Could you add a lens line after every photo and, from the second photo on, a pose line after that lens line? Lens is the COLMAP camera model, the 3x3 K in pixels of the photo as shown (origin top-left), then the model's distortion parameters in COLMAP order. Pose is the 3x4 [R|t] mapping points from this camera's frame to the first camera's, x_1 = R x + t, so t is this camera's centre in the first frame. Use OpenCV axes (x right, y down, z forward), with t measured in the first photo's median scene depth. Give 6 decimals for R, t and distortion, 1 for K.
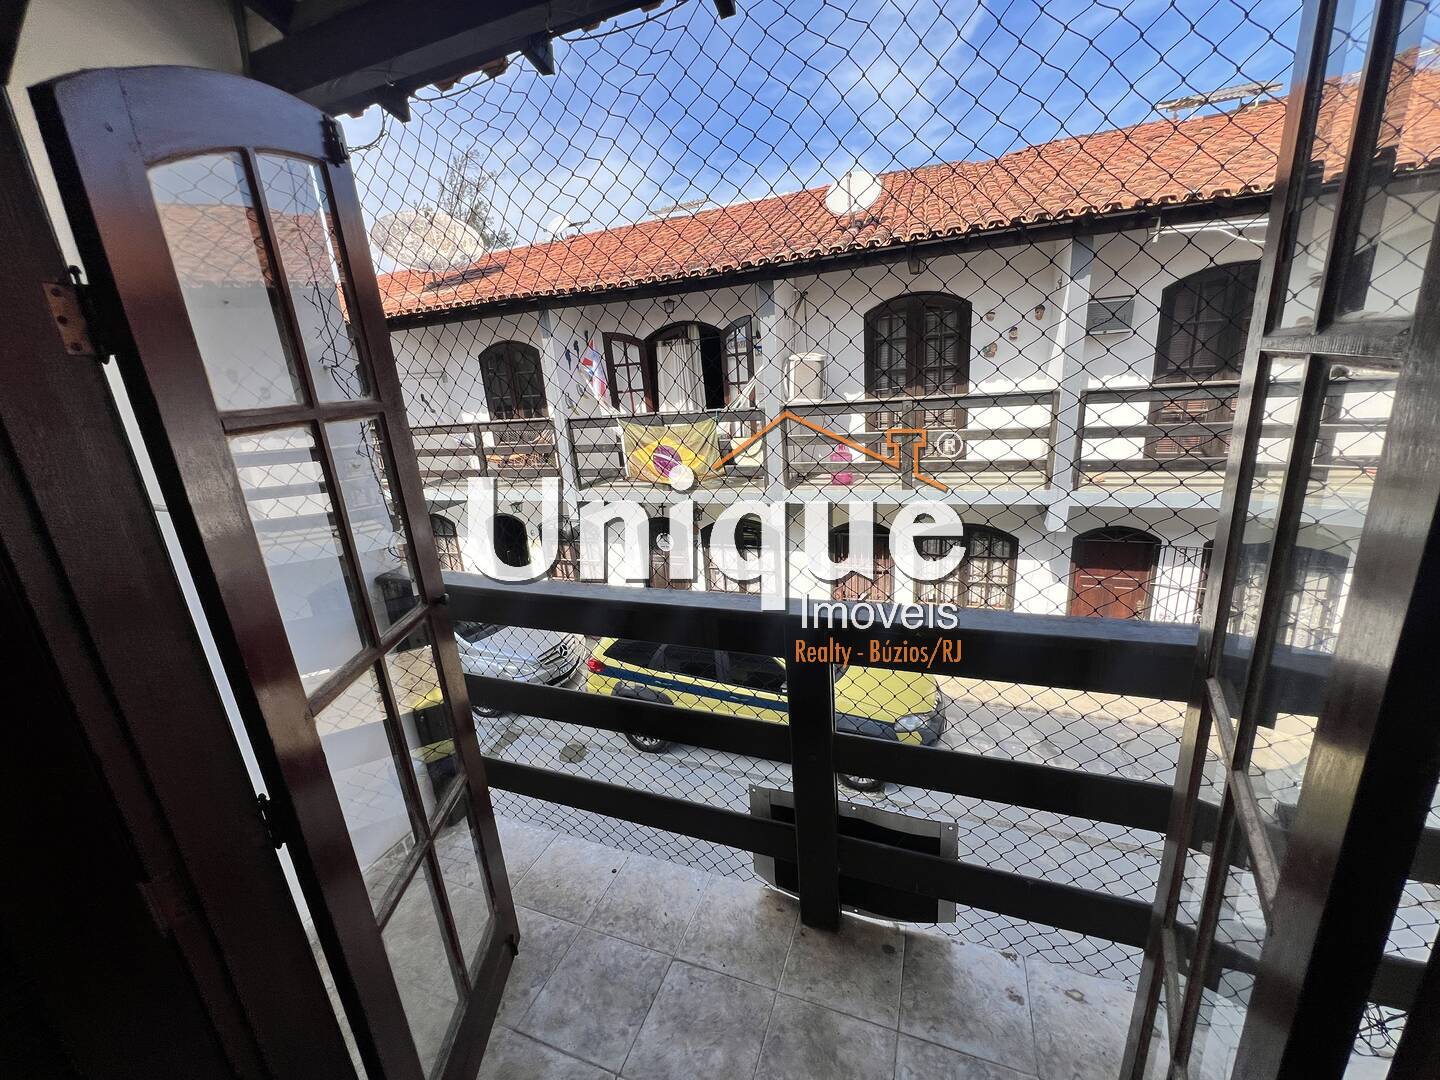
lens RADIAL K [[575.2, 0, 720.0], [0, 575.2, 540.0], [0, 0, 1]] dist [-0.000189, -0.000036]
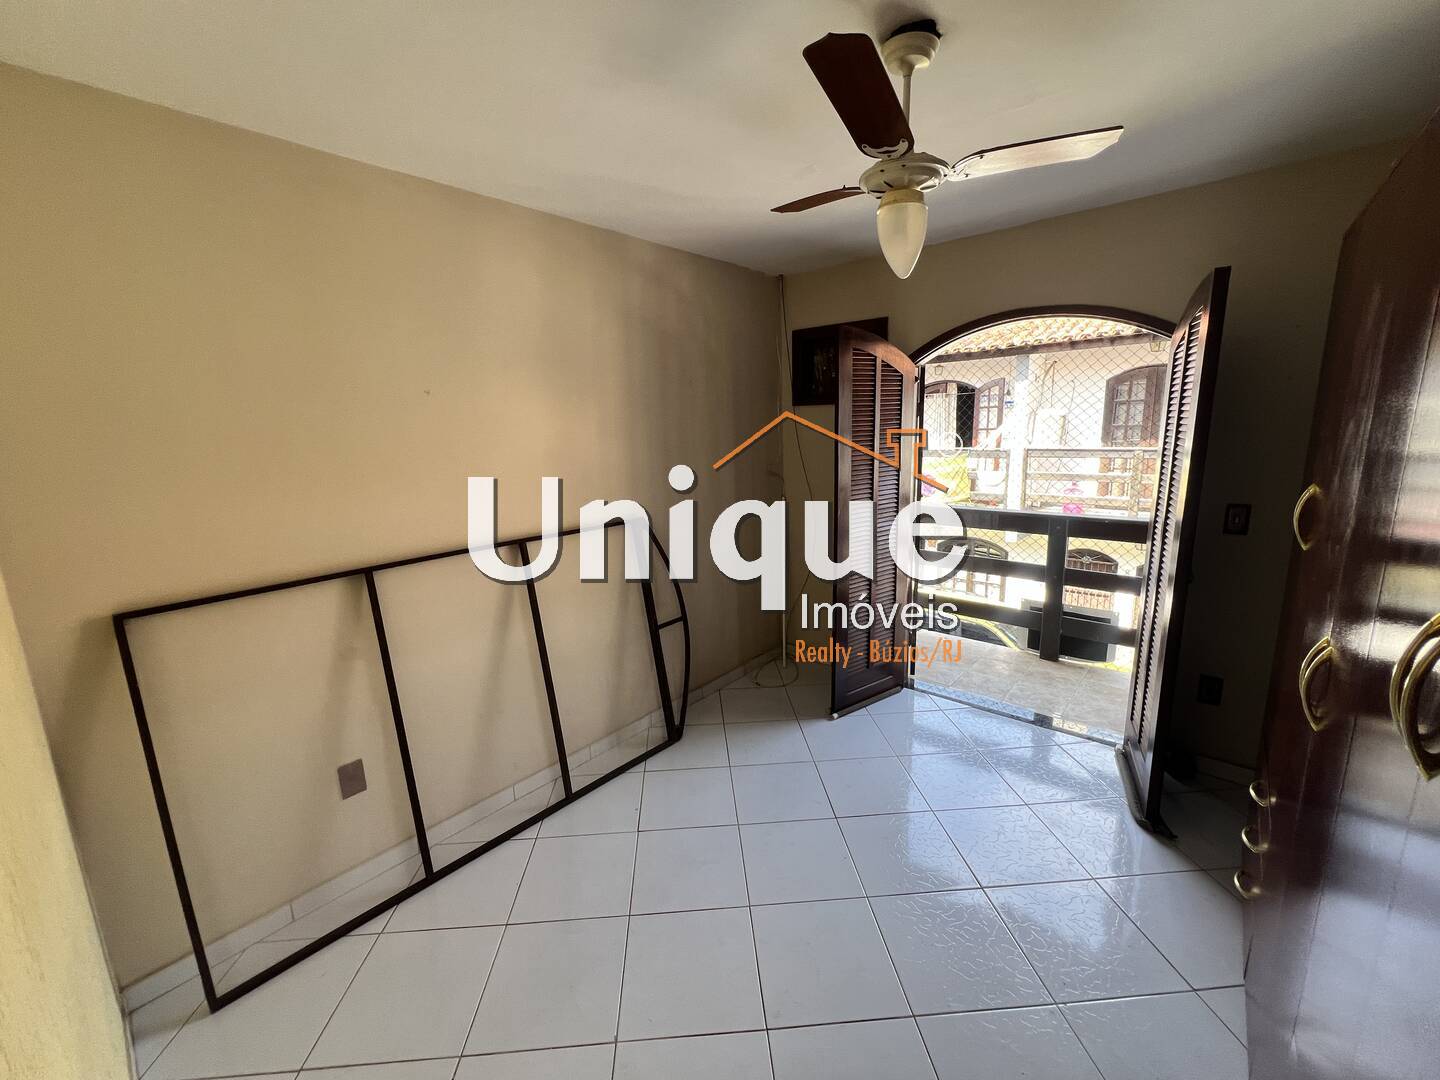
lens RADIAL K [[575.2, 0, 720.0], [0, 575.2, 540.0], [0, 0, 1]] dist [-0.000189, -0.000036]
pose [[0.939137, 0.109239, -0.325712, -0.096007], [-0.128762, 0.990911, -0.038928, 0.111360], [0.318499, 0.078498, 0.944667, -0.430157]]
